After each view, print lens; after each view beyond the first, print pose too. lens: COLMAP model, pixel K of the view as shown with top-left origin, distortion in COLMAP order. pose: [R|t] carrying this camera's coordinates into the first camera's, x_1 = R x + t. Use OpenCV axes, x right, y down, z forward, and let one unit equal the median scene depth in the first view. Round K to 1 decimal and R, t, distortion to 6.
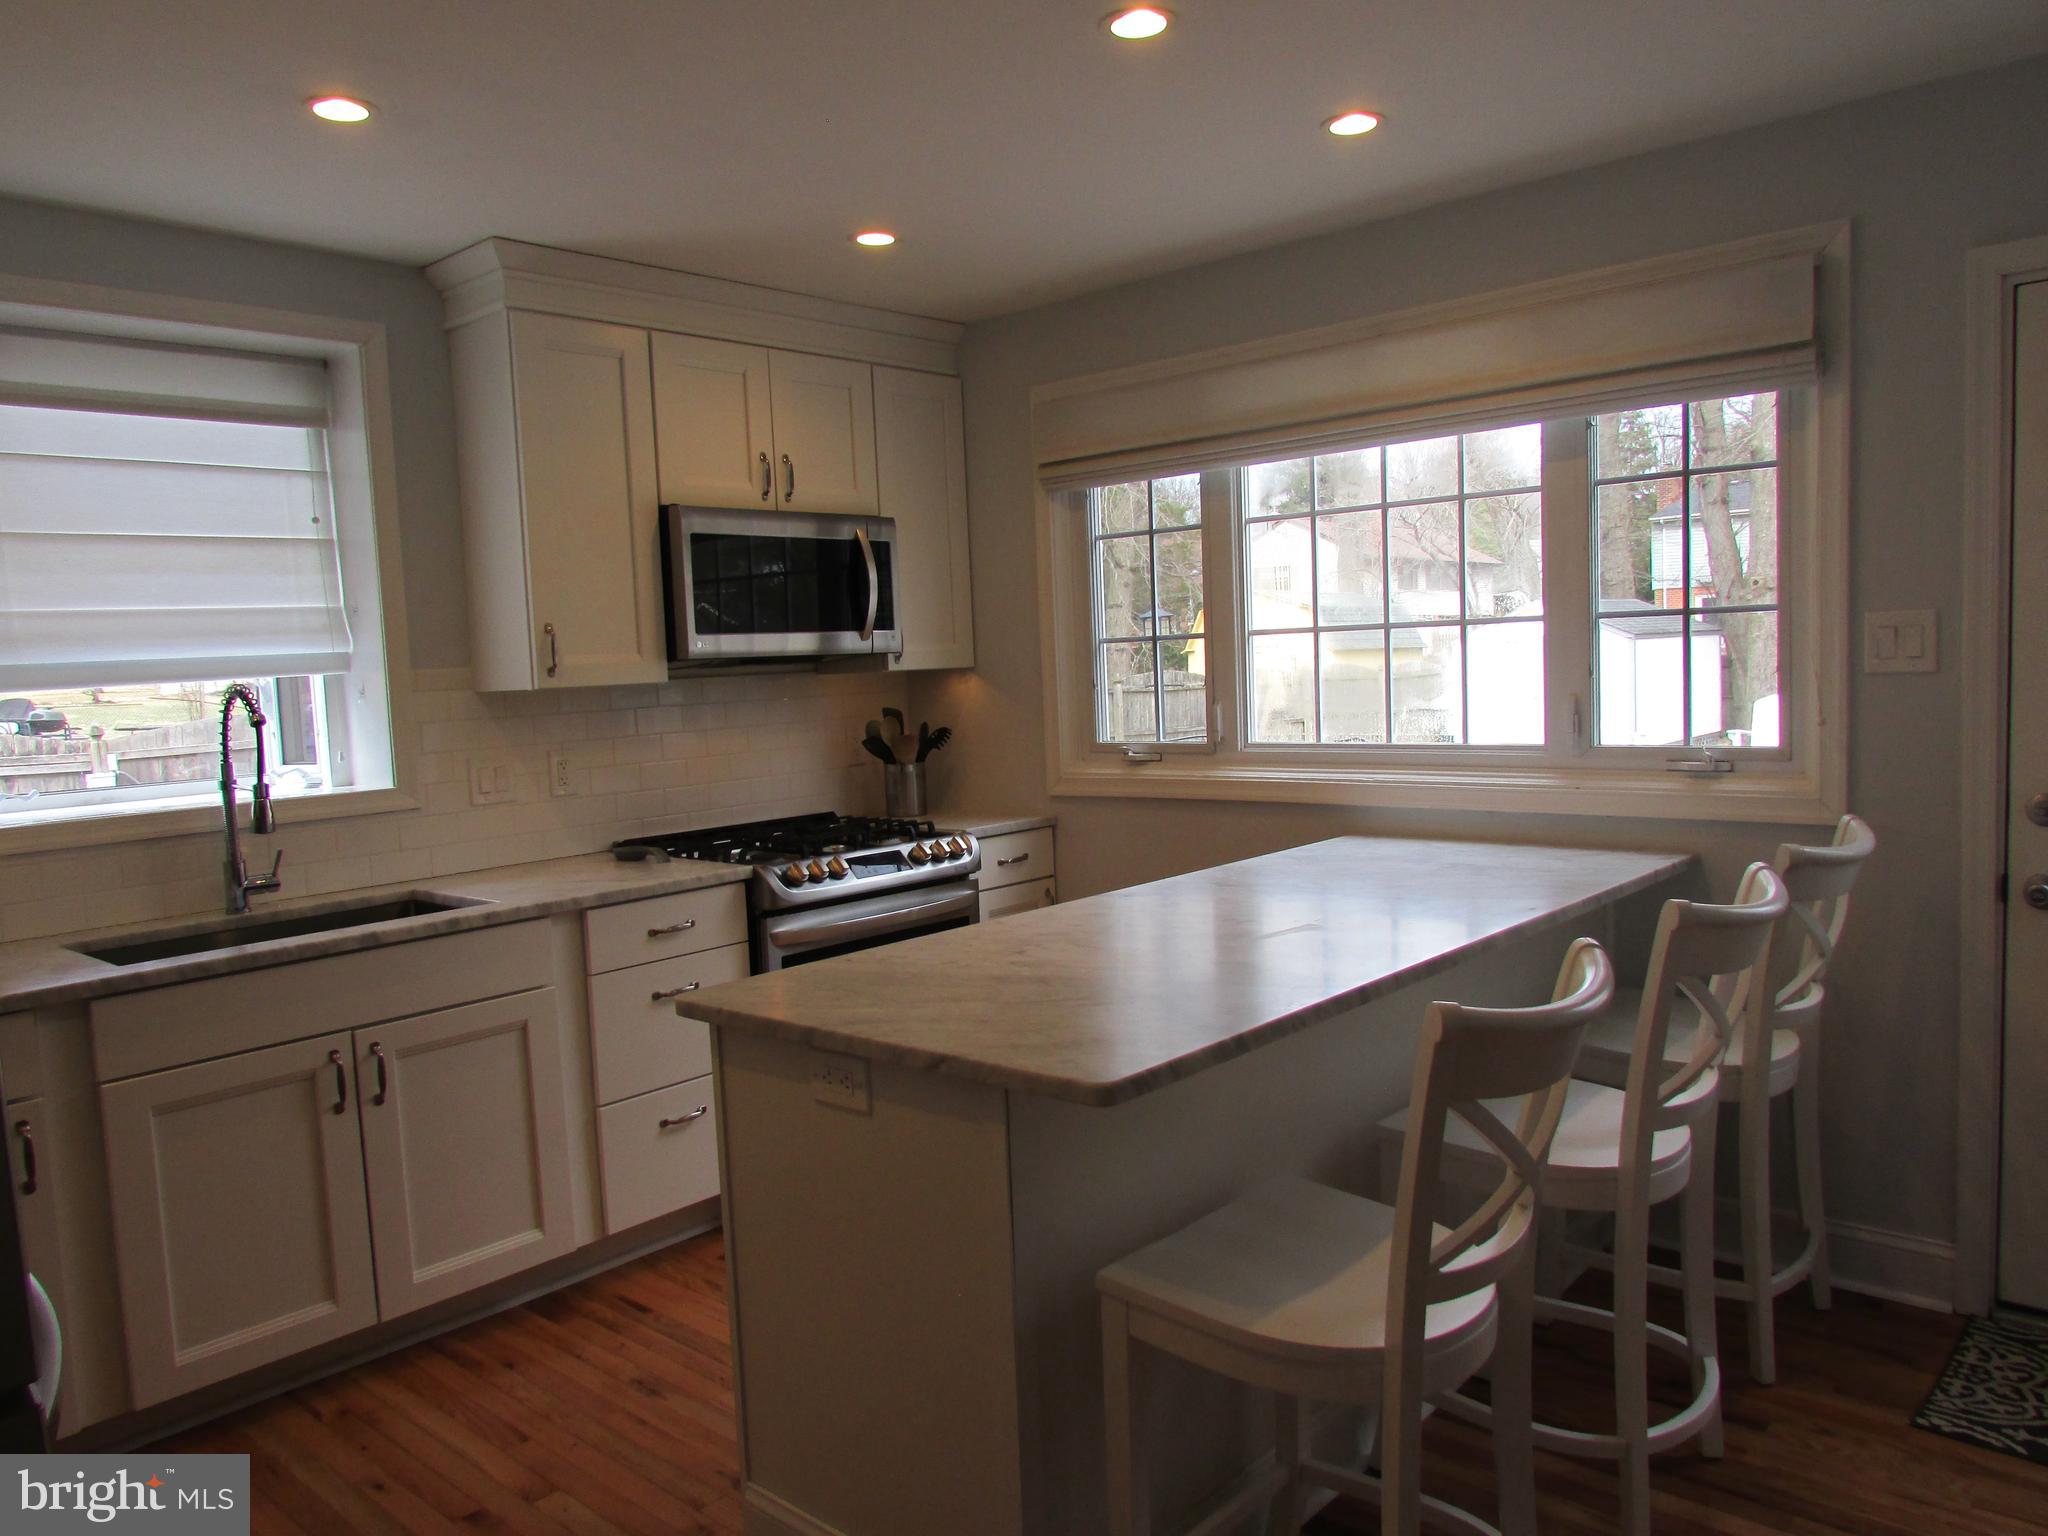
lens RADIAL K [[1470.7, 0, 1024.0], [0, 1470.7, 768.0], [0, 0, 1]] dist [-0.002481, -0.005566]
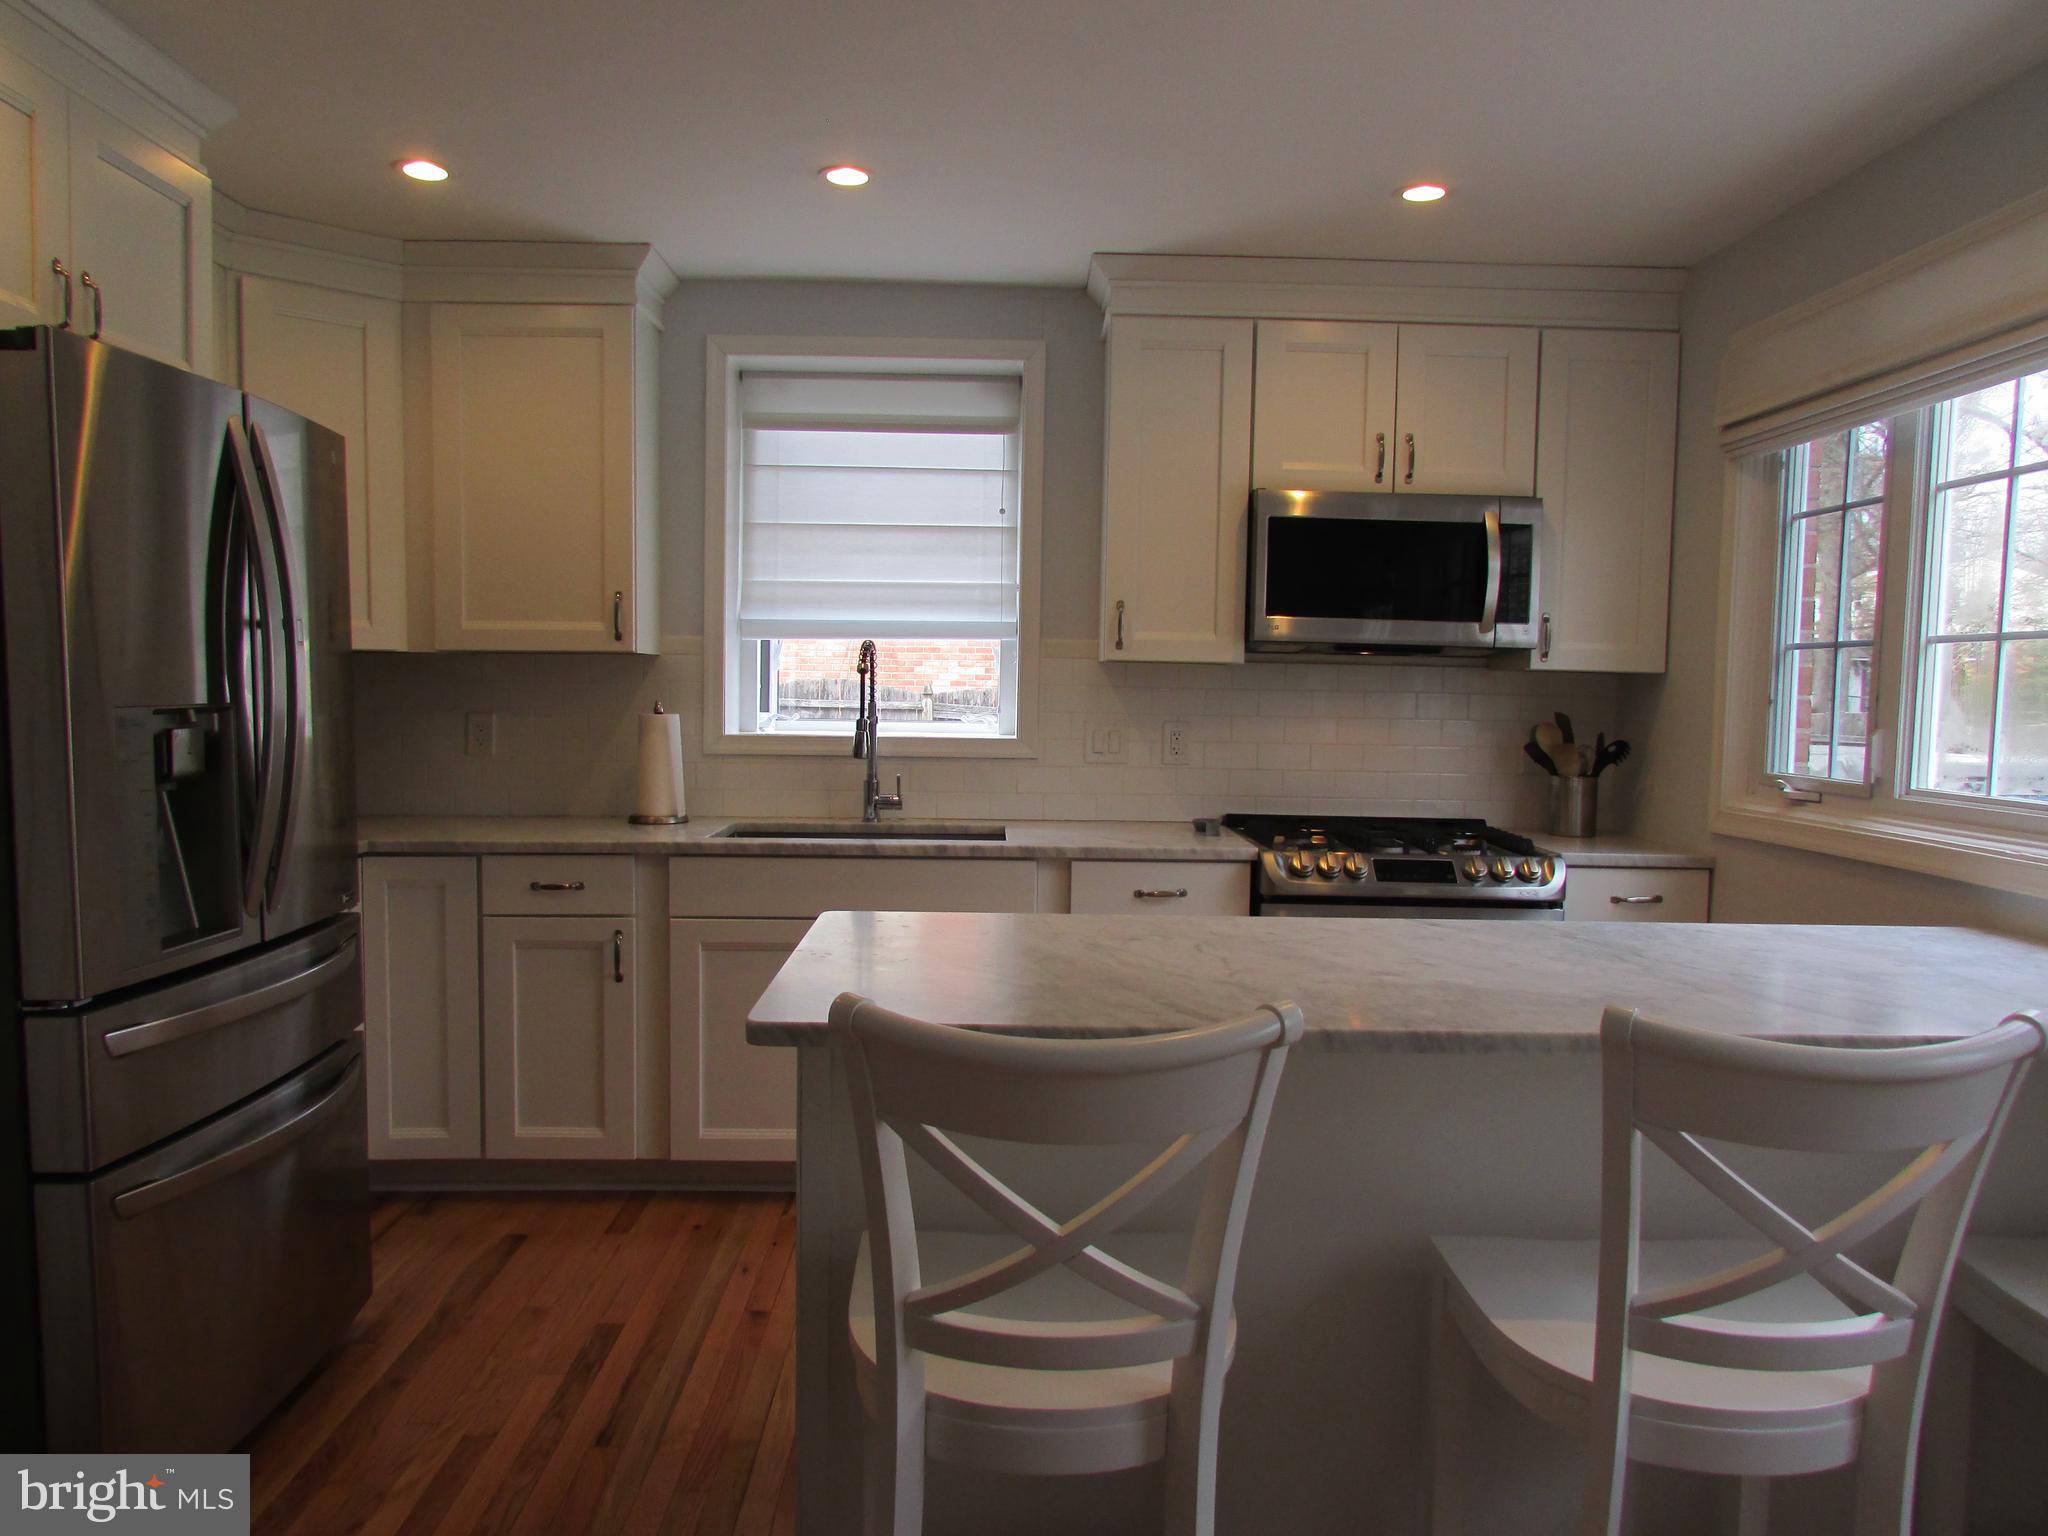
lens RADIAL K [[1470.7, 0, 1024.0], [0, 1470.7, 768.0], [0, 0, 1]] dist [-0.002481, -0.005566]
pose [[0.691663, 0.102892, -0.714854, 0.377768], [-0.106216, 0.993529, 0.040232, -0.010150], [0.714368, 0.048102, 0.698115, 0.172293]]
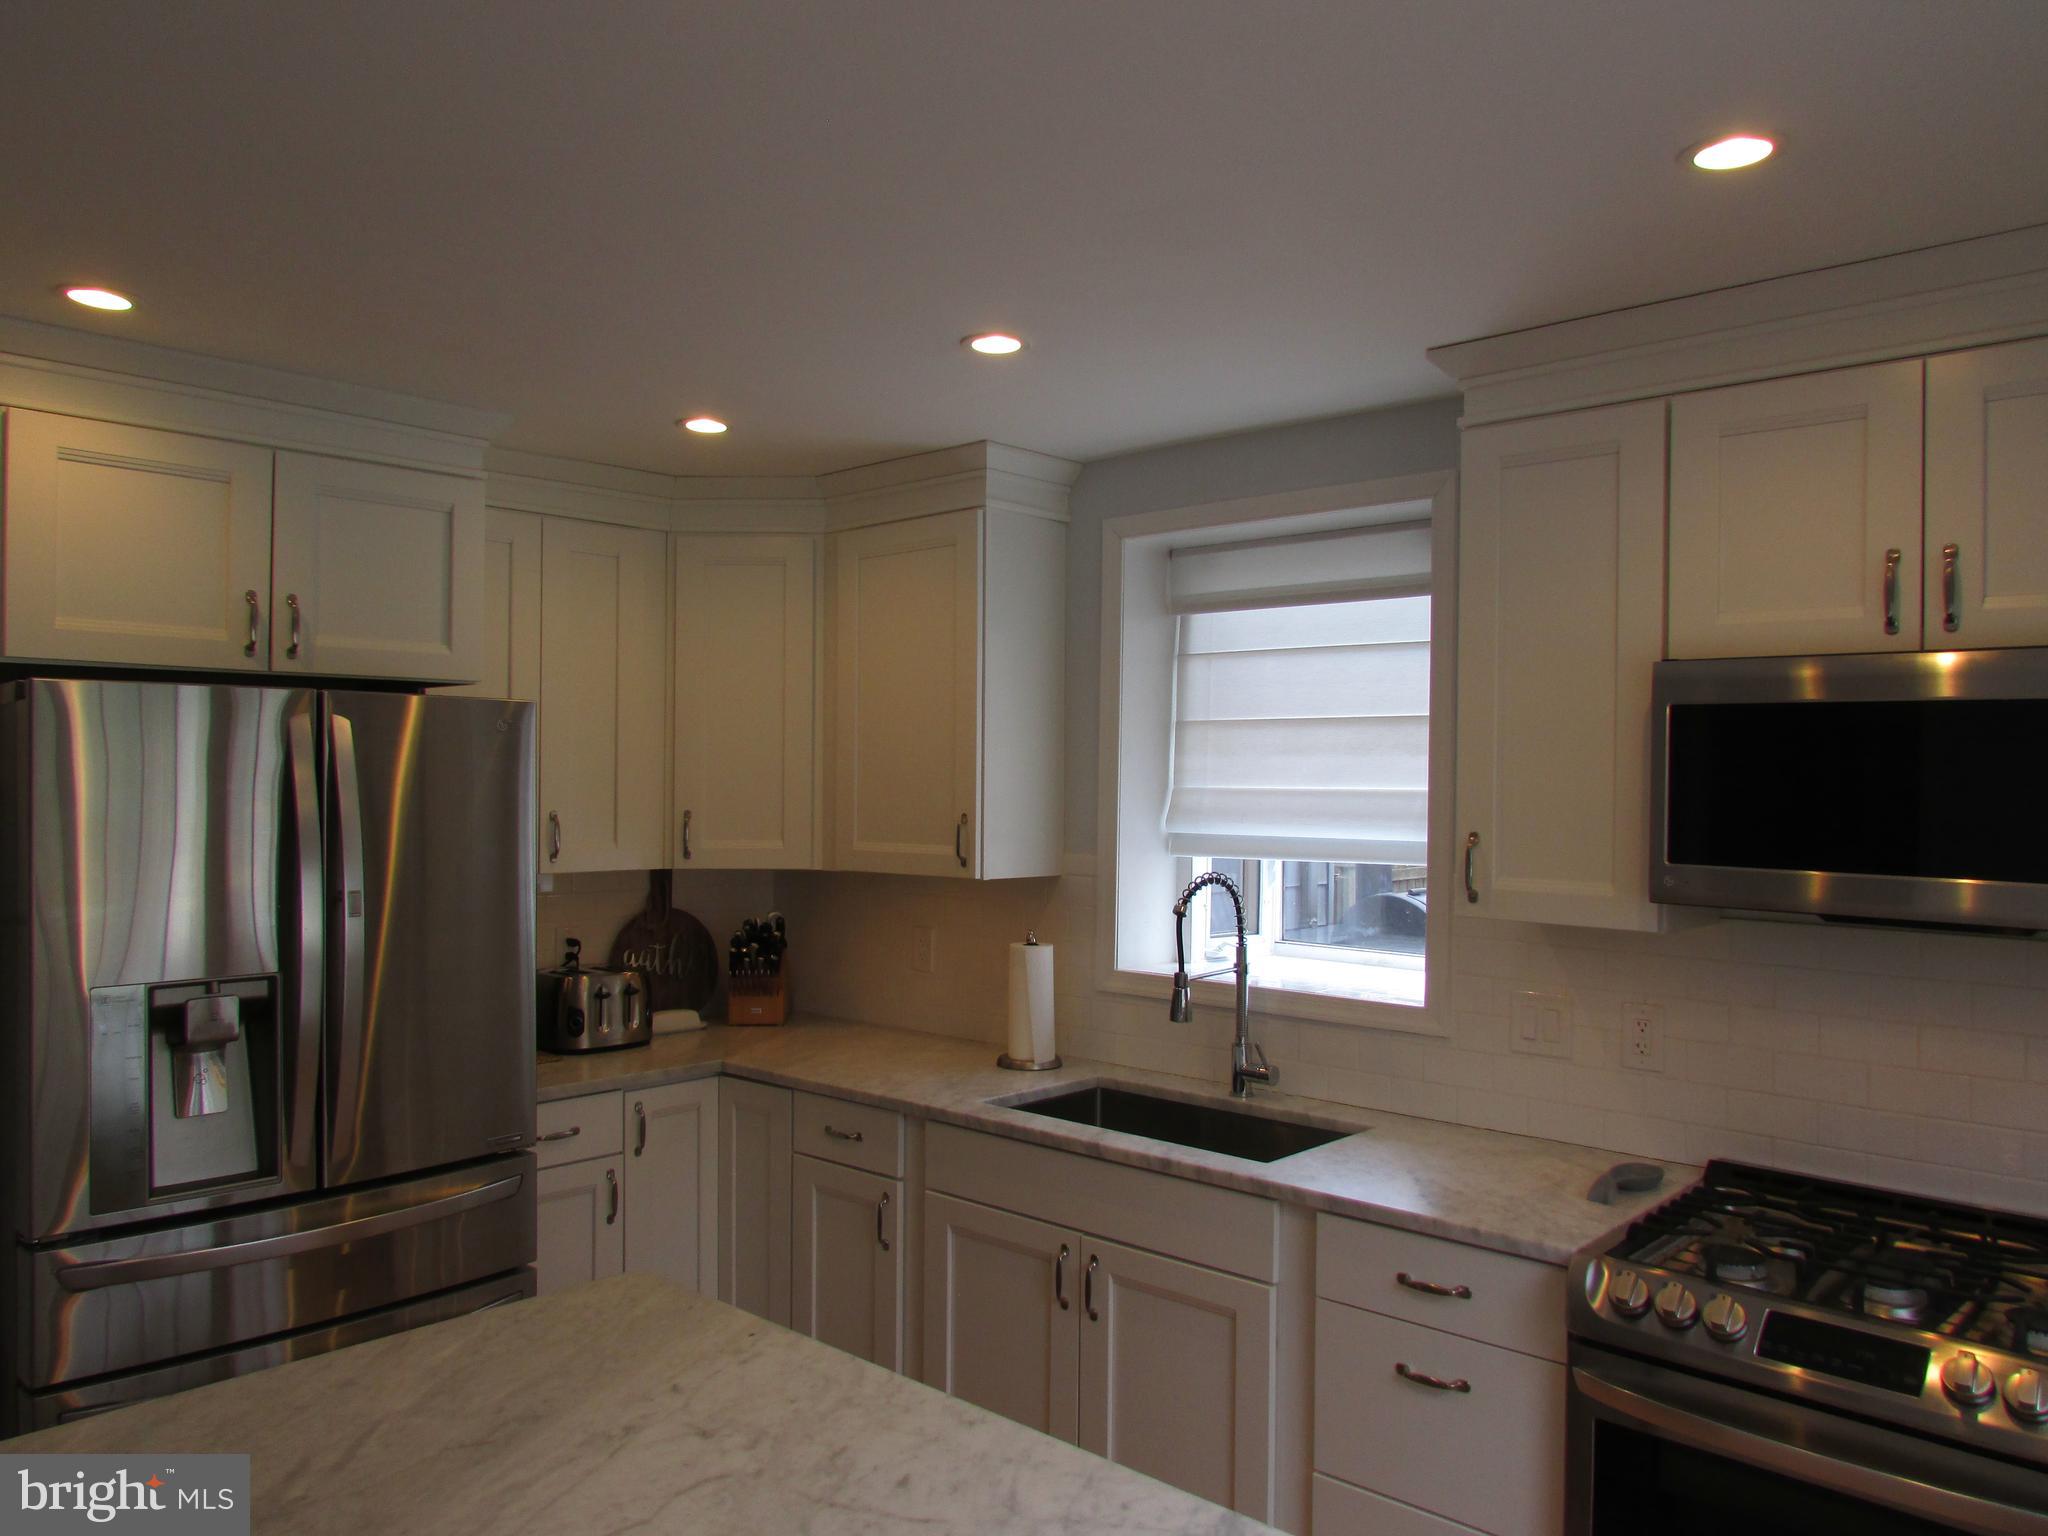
lens RADIAL K [[1510.9, 0, 1024.0], [0, 1510.9, 768.0], [0, 0, 1]] dist [0.000809, -0.000462]
pose [[-0.007777, 0.040817, -0.999136, 0.407268], [-0.090398, 0.995047, 0.041354, -0.127686], [0.995875, 0.090642, -0.004049, 0.690338]]
